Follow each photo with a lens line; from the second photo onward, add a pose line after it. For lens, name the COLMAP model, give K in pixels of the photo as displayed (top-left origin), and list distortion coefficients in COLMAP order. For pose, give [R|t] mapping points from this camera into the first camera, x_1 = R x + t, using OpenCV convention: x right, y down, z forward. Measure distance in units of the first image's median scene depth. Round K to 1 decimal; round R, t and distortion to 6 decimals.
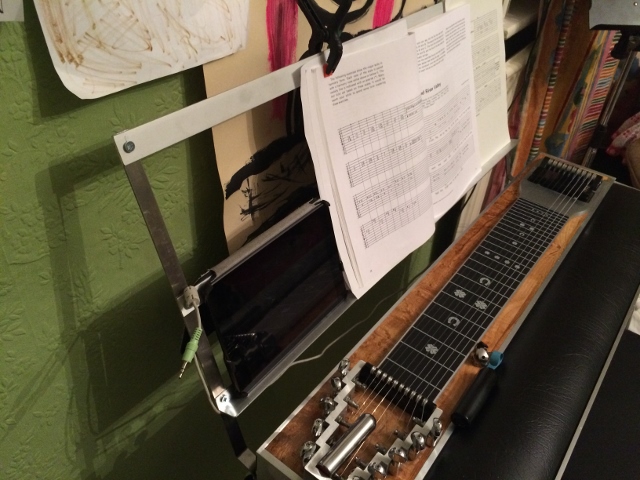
lens RADIAL K [[538.8, 0, 321.2], [0, 538.8, 240.7], [0, 0, 1]] dist [0.026337, -0.025164]
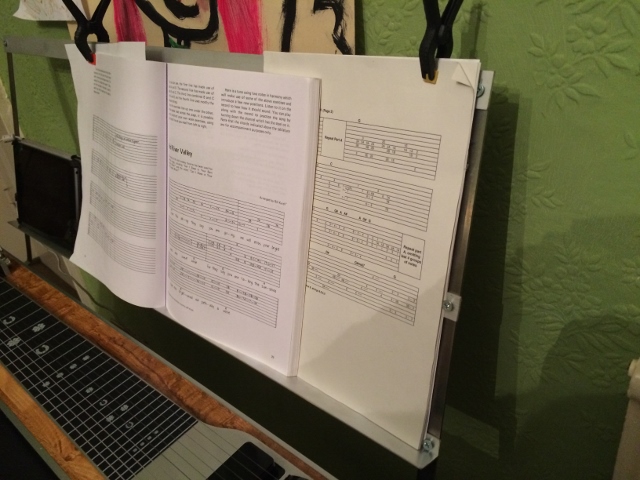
lens RADIAL K [[538.8, 0, 319.9], [0, 538.8, 240.4], [0, 0, 1]] dist [0.026337, -0.025164]
pose [[-0.075902, 0.479639, -0.874177, 0.877697], [-0.514728, 0.732014, 0.446329, -0.610762], [0.853987, 0.483841, 0.191323, 1.072820]]
